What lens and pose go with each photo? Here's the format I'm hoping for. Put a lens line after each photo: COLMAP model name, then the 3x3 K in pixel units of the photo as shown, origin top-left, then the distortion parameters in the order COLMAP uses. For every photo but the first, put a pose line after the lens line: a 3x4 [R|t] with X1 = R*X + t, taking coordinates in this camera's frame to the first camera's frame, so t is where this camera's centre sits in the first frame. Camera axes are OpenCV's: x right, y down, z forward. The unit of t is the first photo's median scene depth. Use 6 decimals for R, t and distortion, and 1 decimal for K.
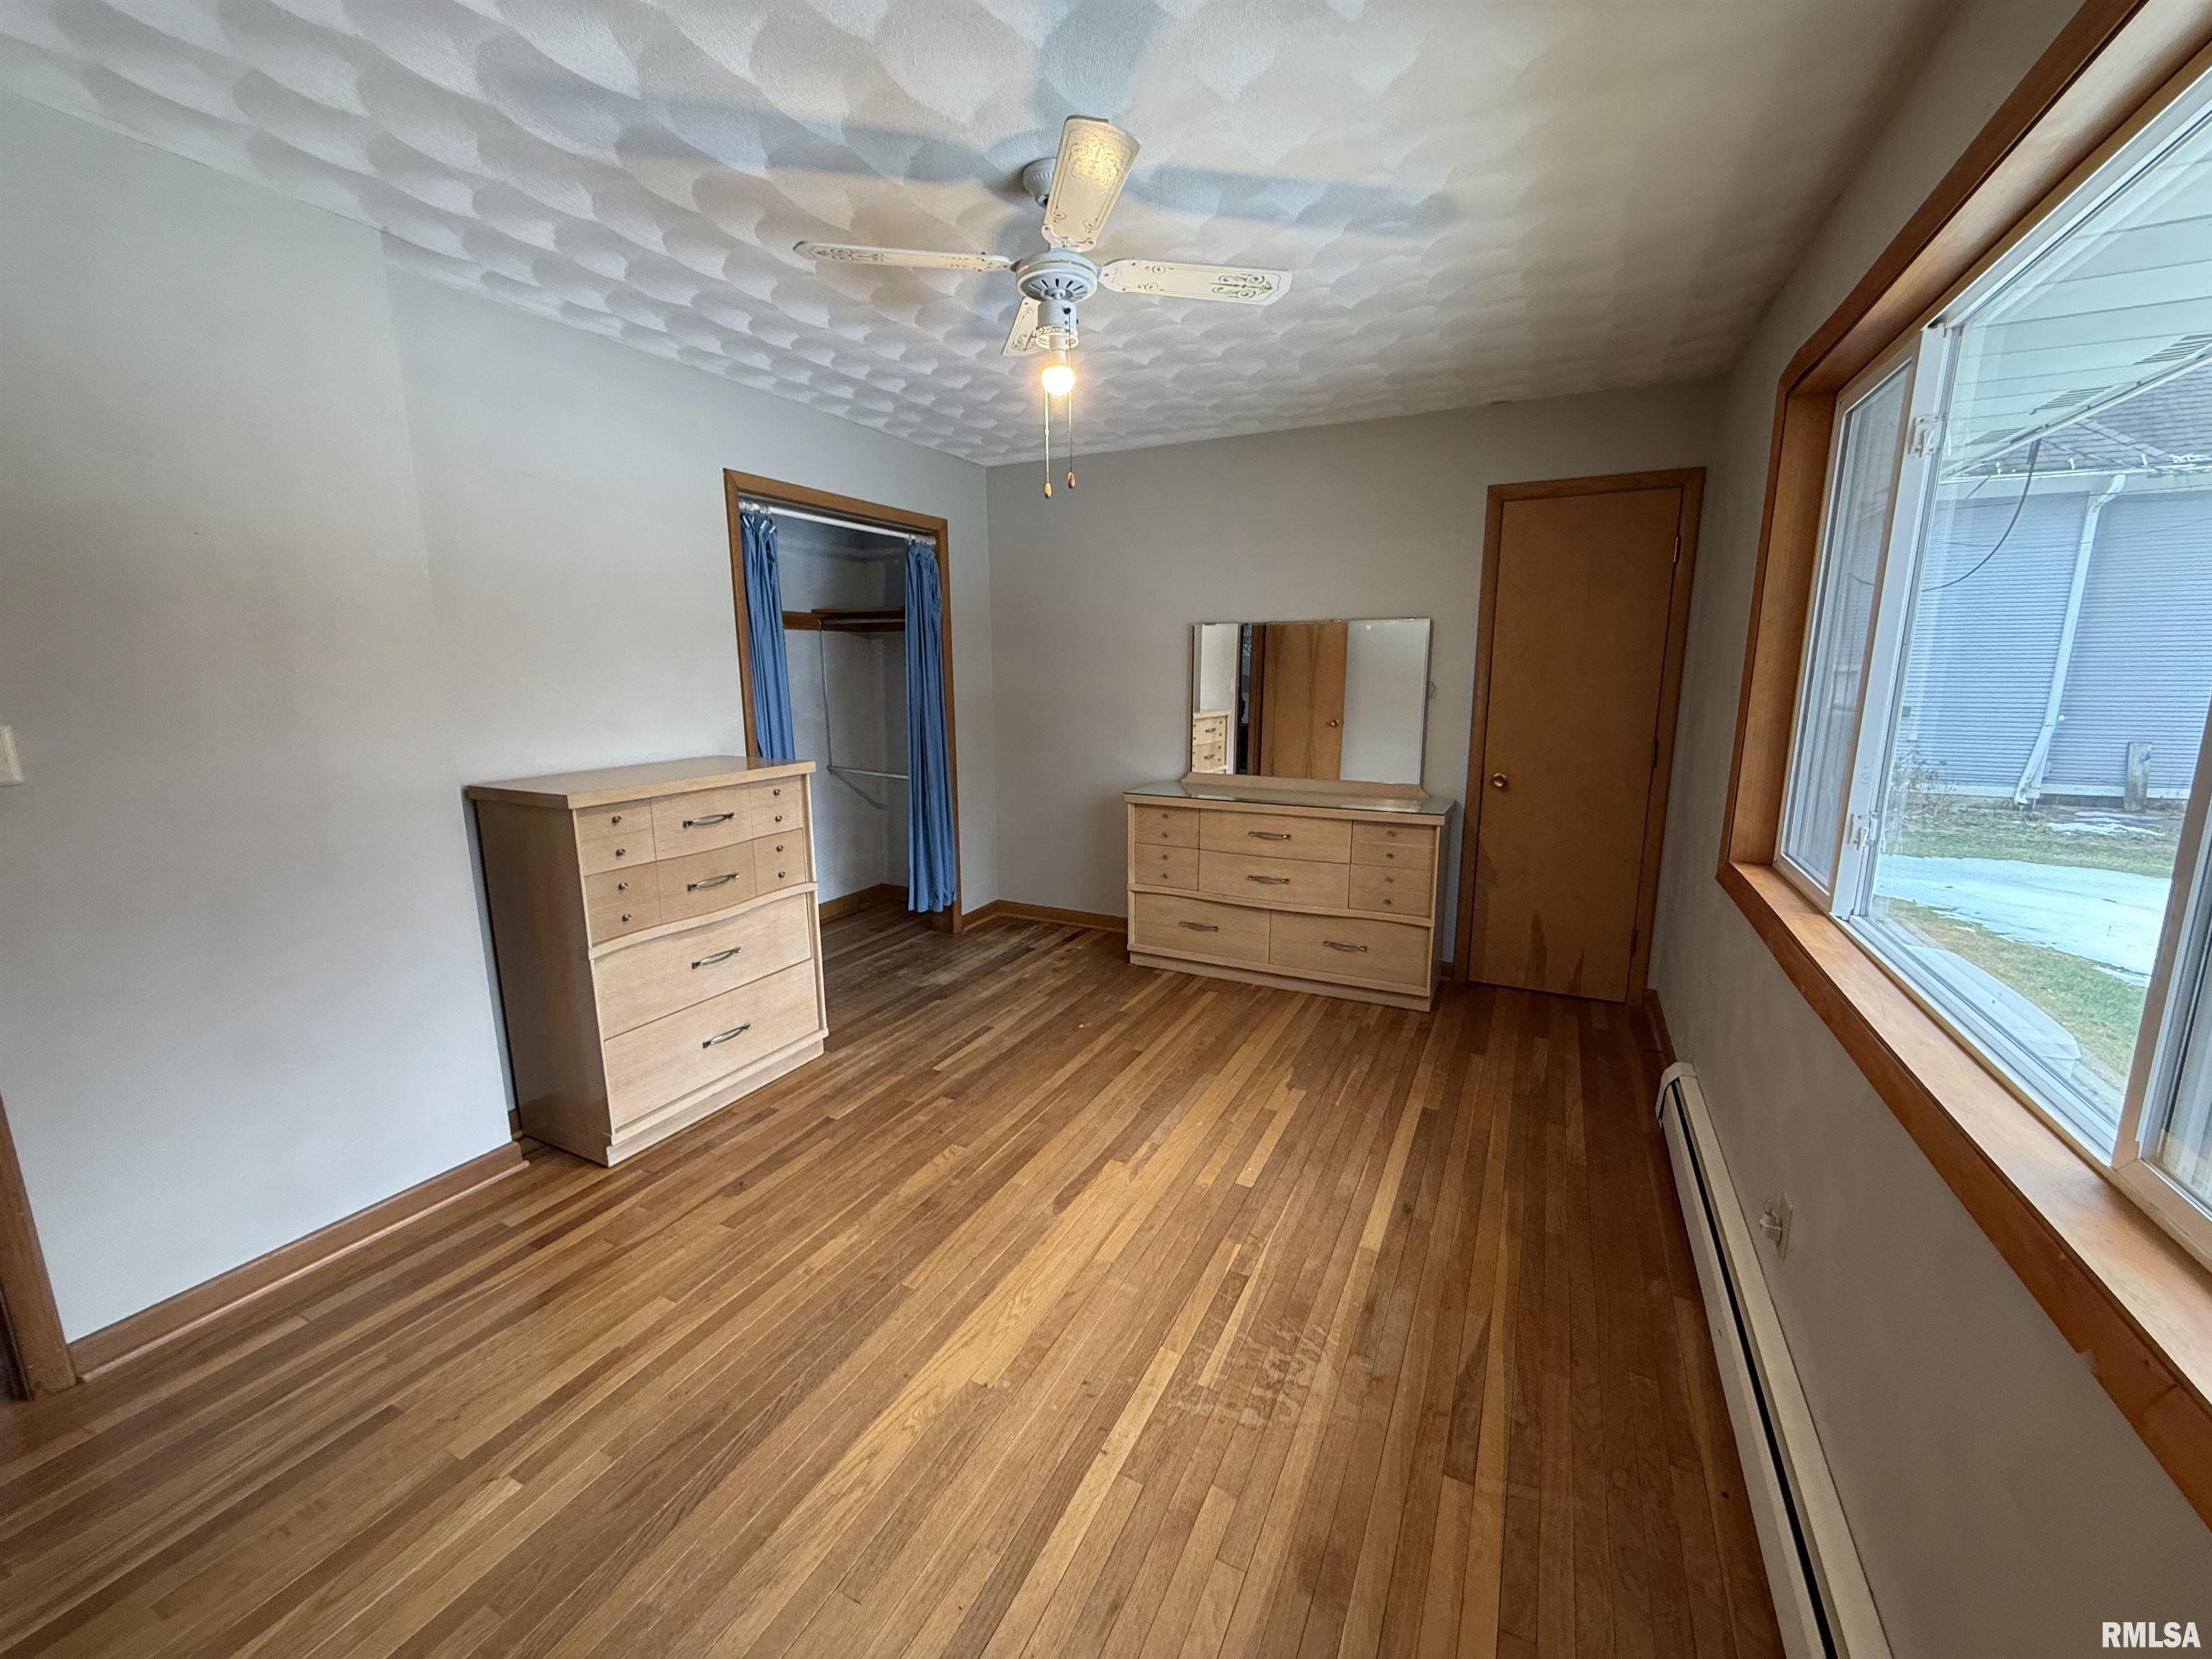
lens RADIAL K [[885.7, 0, 1099.6], [0, 885.7, 832.4], [0, 0, 1]] dist [0.002045, 0.000103]
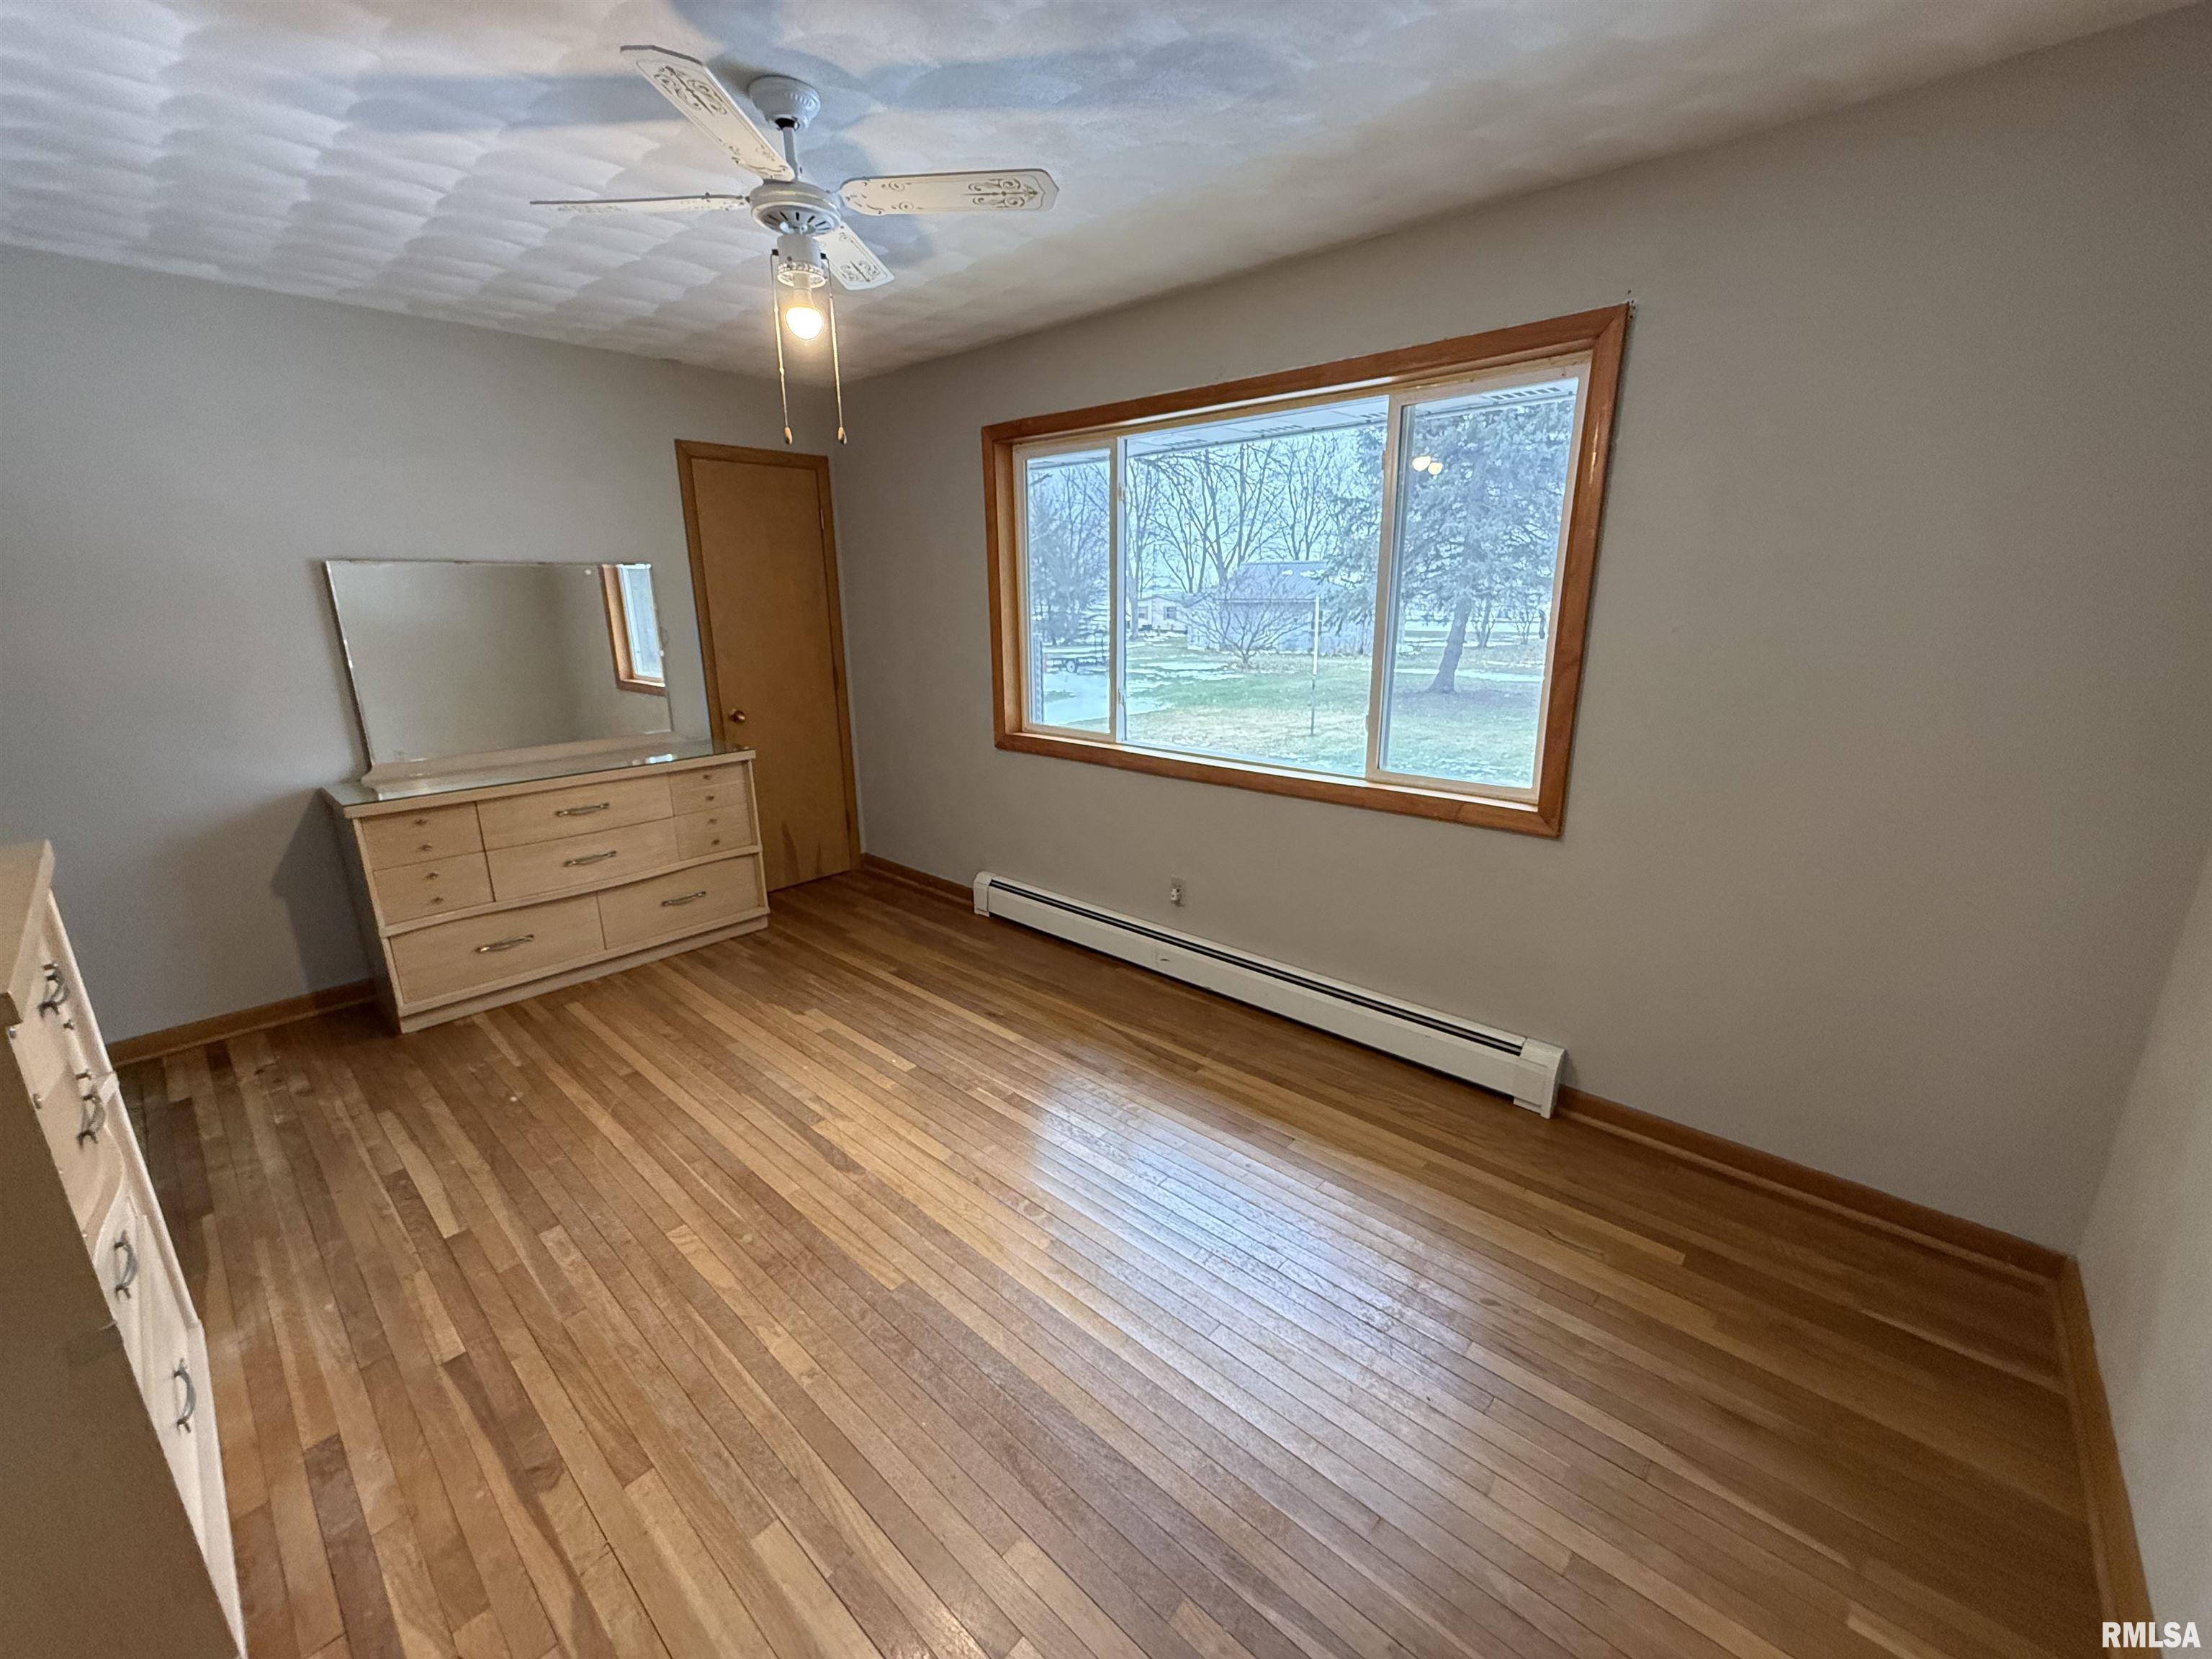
lens RADIAL K [[885.7, 0, 1099.6], [0, 885.7, 832.4], [0, 0, 1]] dist [0.002045, 0.000103]
pose [[0.265103, -0.252592, 0.930547, -0.556143], [0.187692, 0.960135, 0.207152, -0.068135], [-0.945776, 0.119740, 0.301944, 0.269789]]
